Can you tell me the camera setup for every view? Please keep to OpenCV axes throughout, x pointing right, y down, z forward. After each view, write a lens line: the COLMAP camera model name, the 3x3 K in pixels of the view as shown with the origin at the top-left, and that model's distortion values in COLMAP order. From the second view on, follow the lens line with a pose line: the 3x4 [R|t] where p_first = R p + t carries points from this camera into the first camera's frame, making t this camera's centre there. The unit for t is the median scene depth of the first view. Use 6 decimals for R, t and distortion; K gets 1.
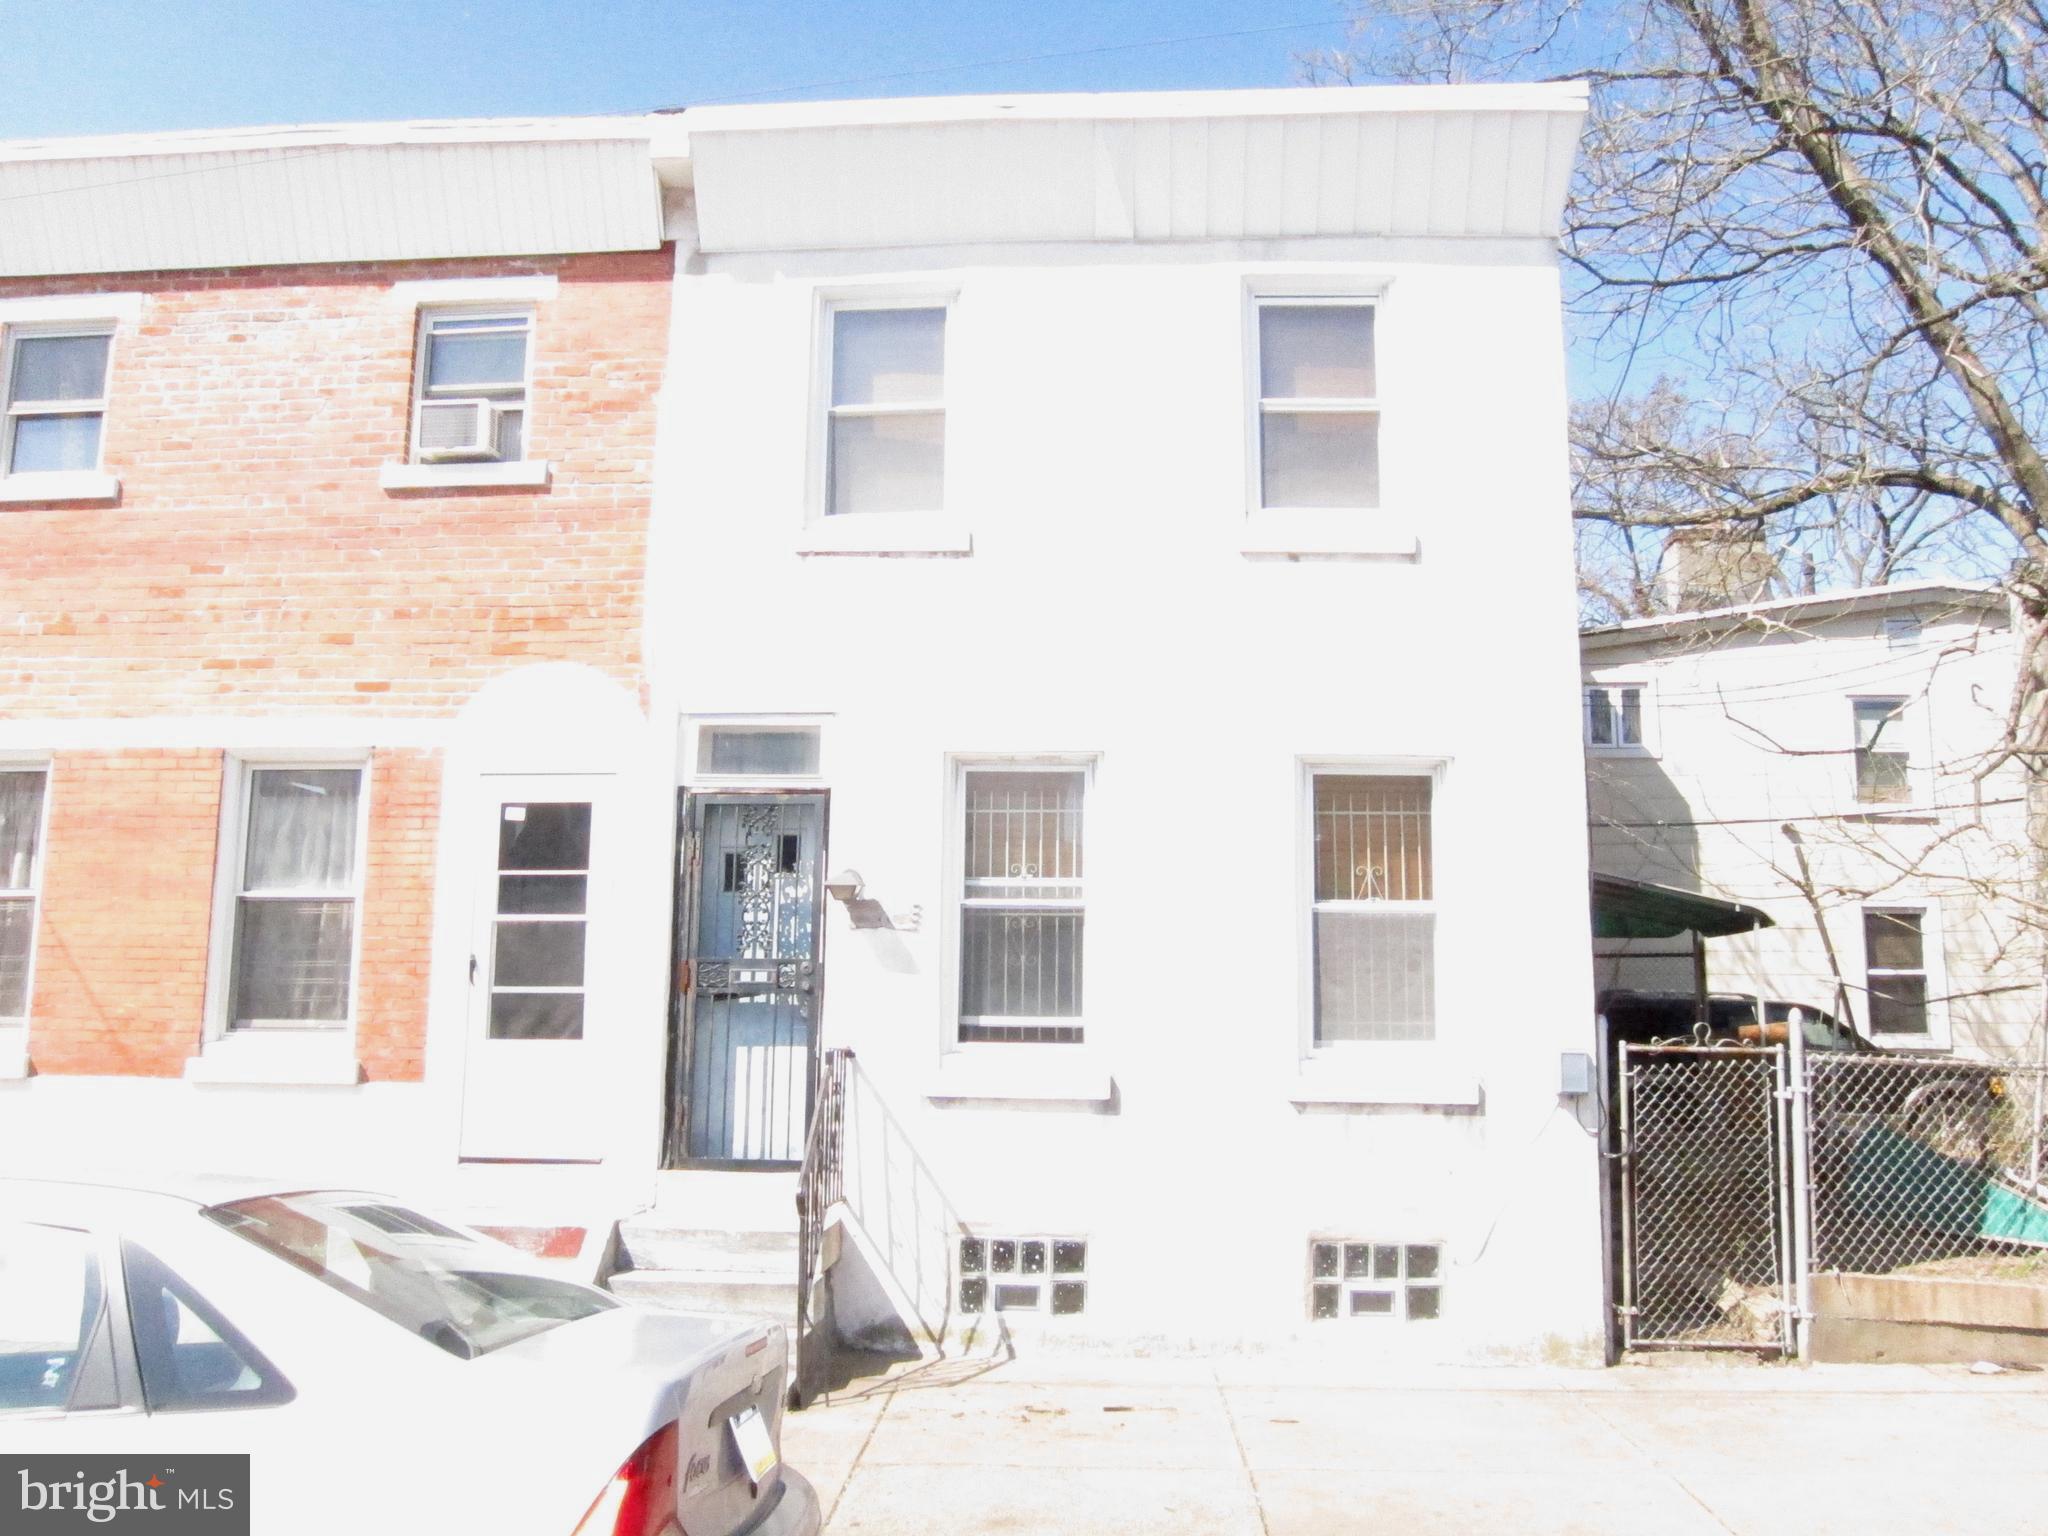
lens RADIAL K [[1722.0, 0, 1019.6], [0, 1722.0, 778.2], [0, 0, 1]] dist [-0.041017, 0.007689]
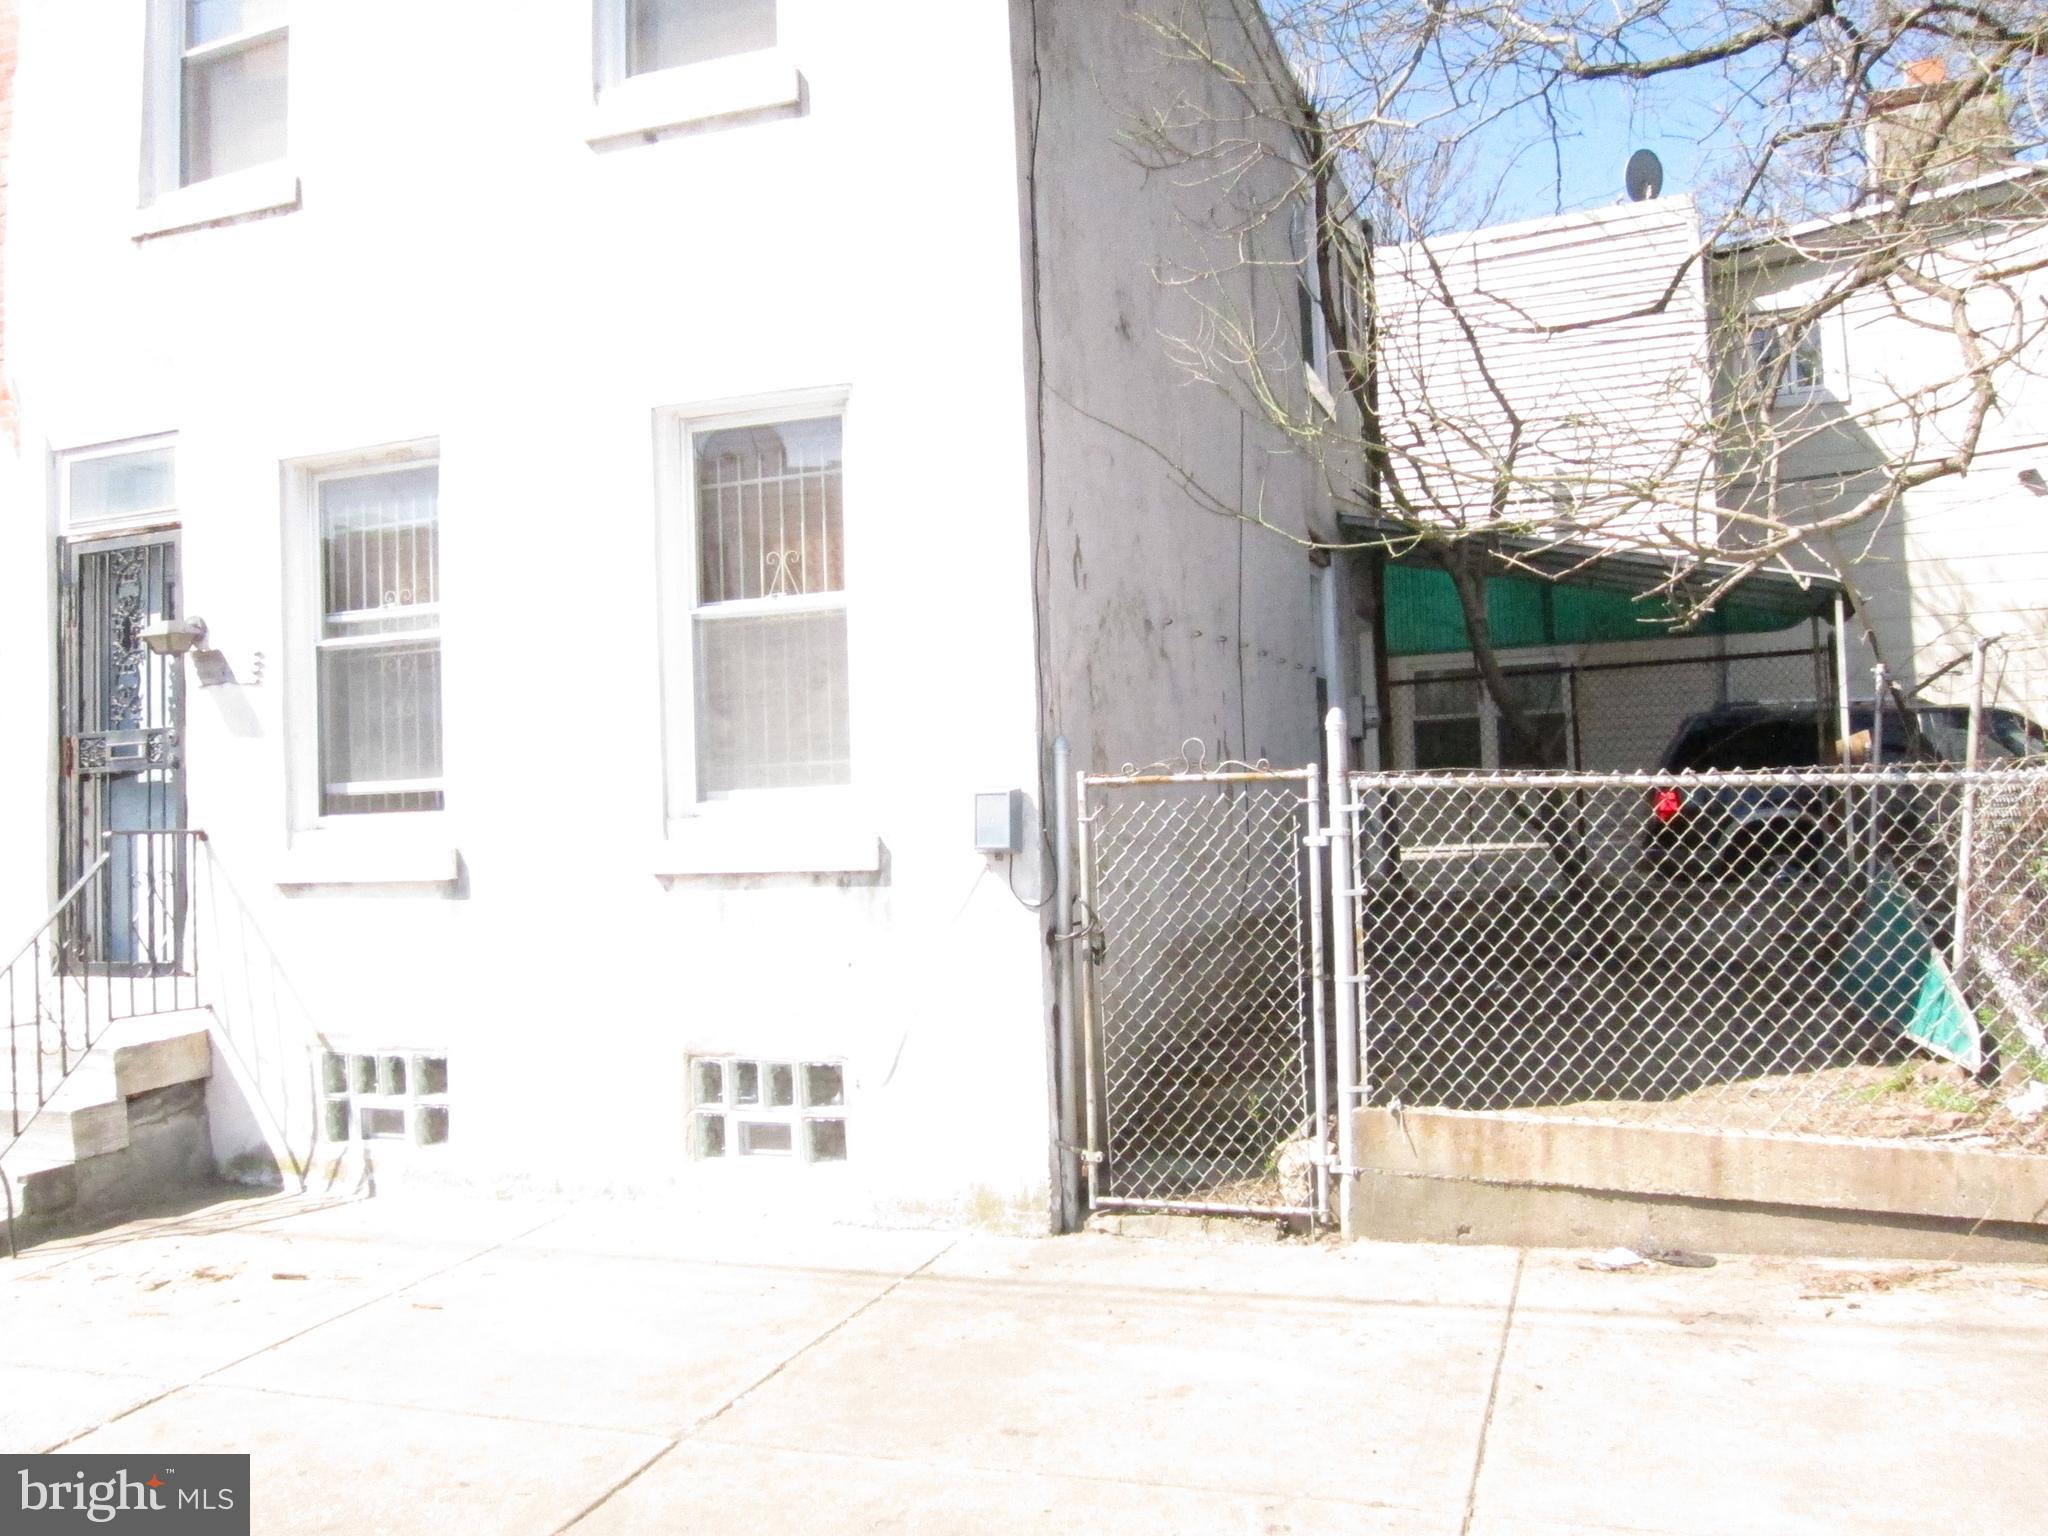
lens RADIAL K [[1683.5, 0, 989.9], [0, 1683.5, 758.9], [0, 0, 1]] dist [-0.037111, -0.002026]
pose [[0.952833, -0.057582, -0.297981, 0.520277], [0.093328, 0.989853, 0.107150, 0.073777], [0.288788, -0.129906, 0.948539, 0.354951]]
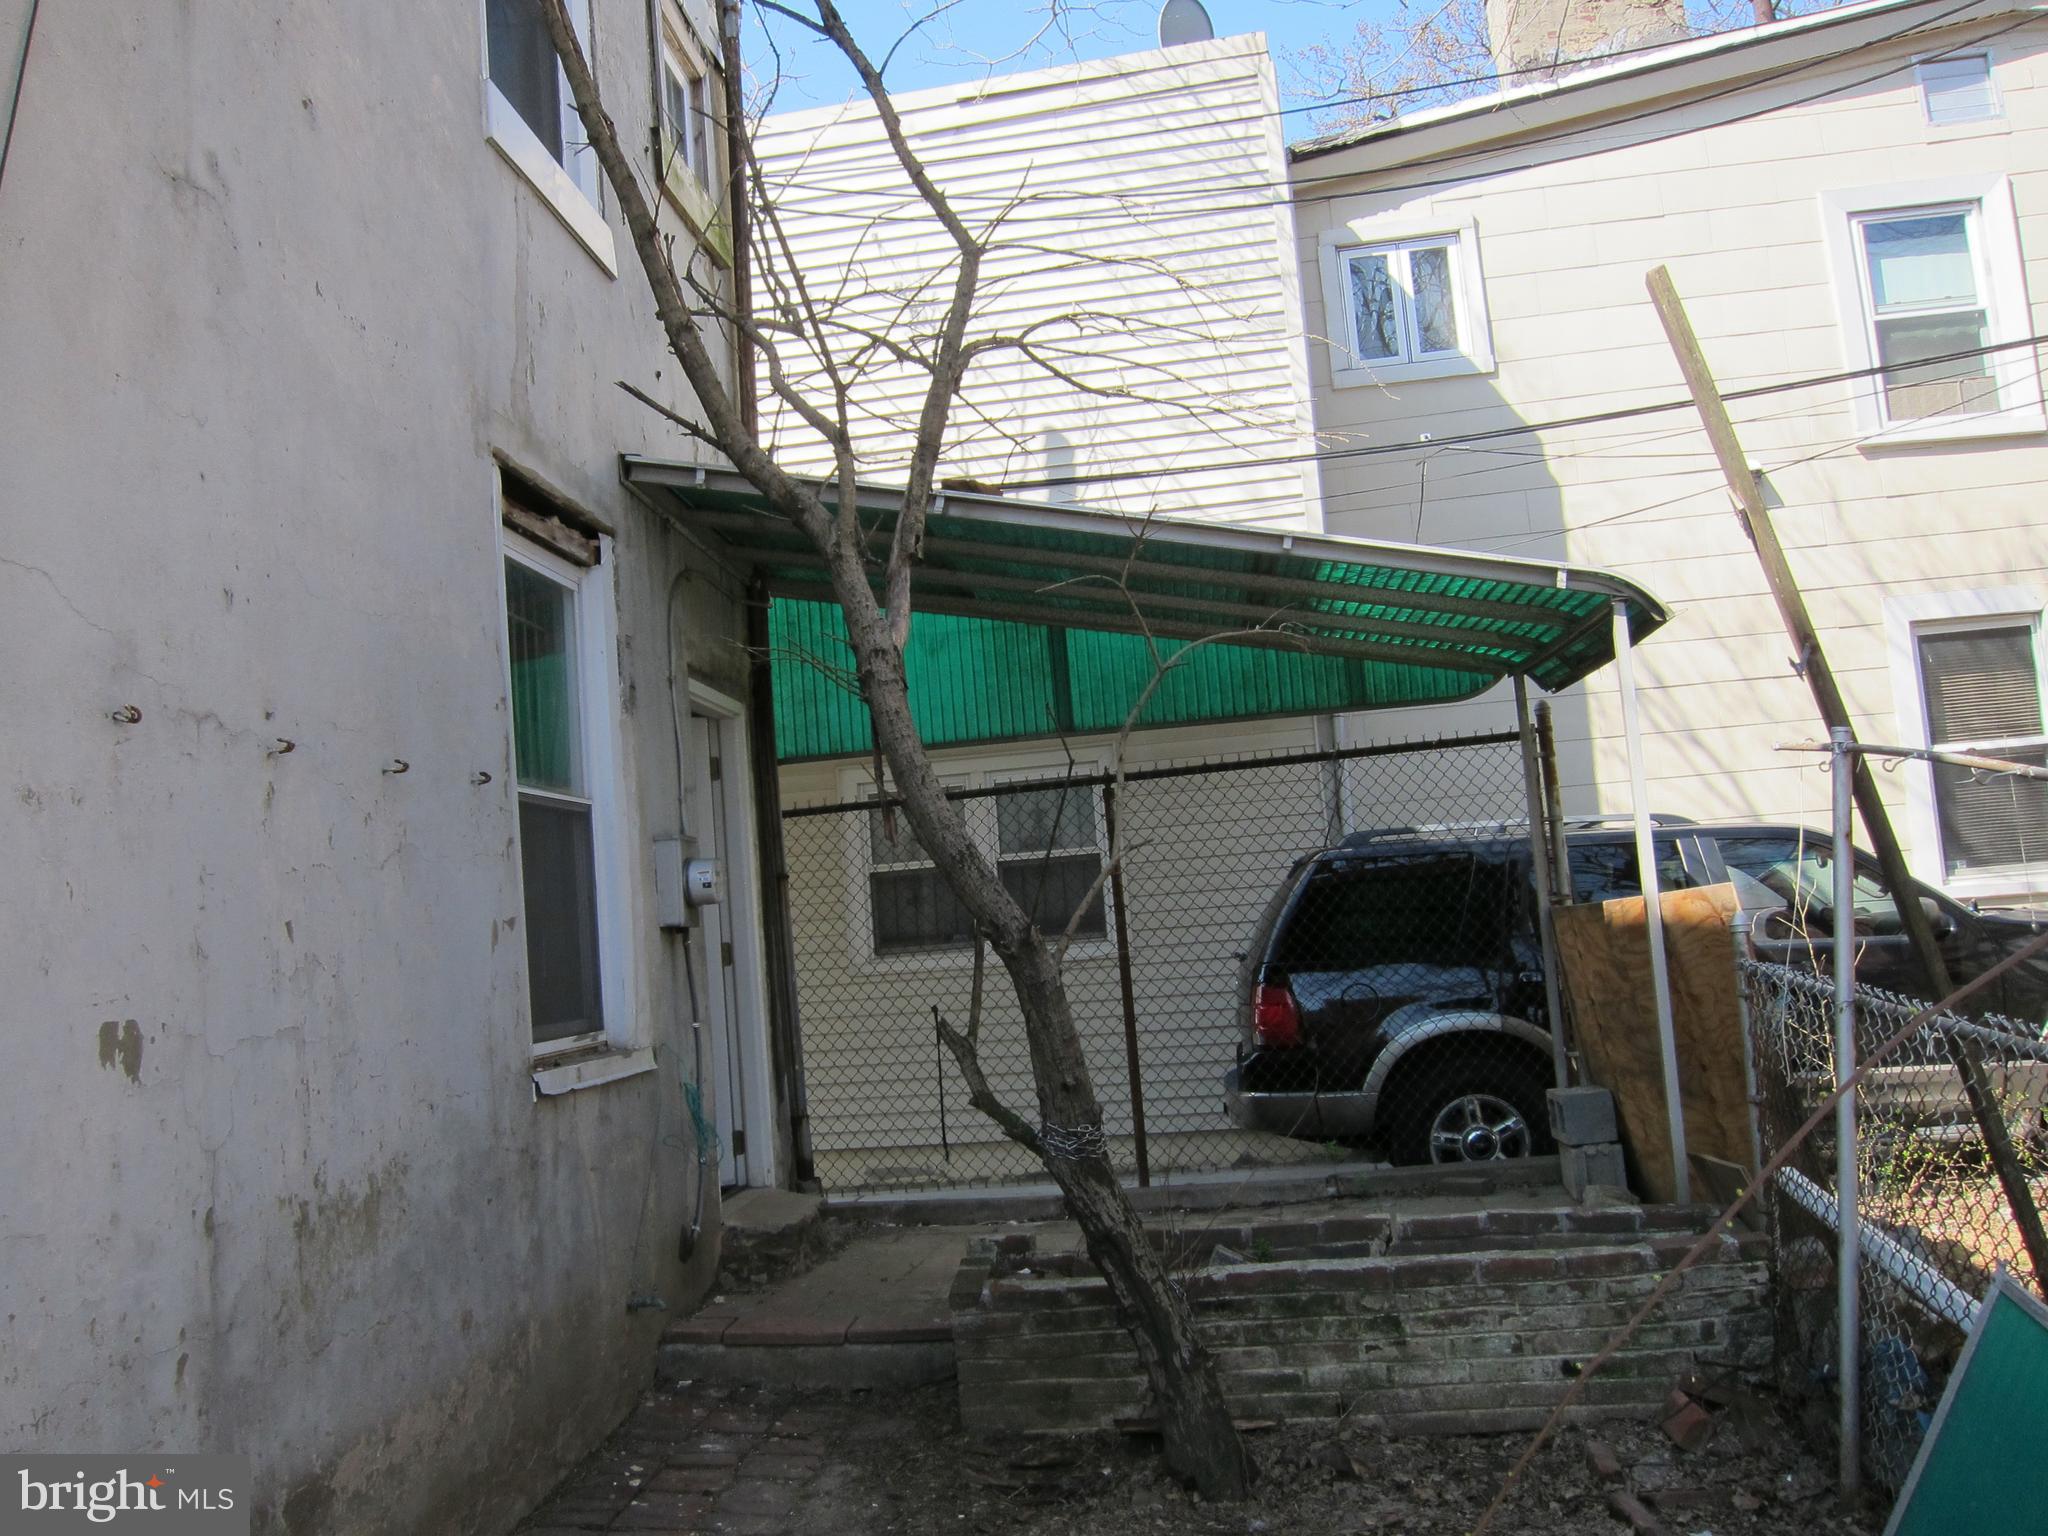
lens RADIAL K [[1722.0, 0, 1019.6], [0, 1722.0, 778.2], [0, 0, 1]] dist [-0.041017, 0.007689]
pose [[0.995278, -0.094196, -0.023430, 0.553435], [0.095558, 0.993226, 0.066111, 0.146257], [0.017044, -0.068037, 0.997537, 1.130290]]
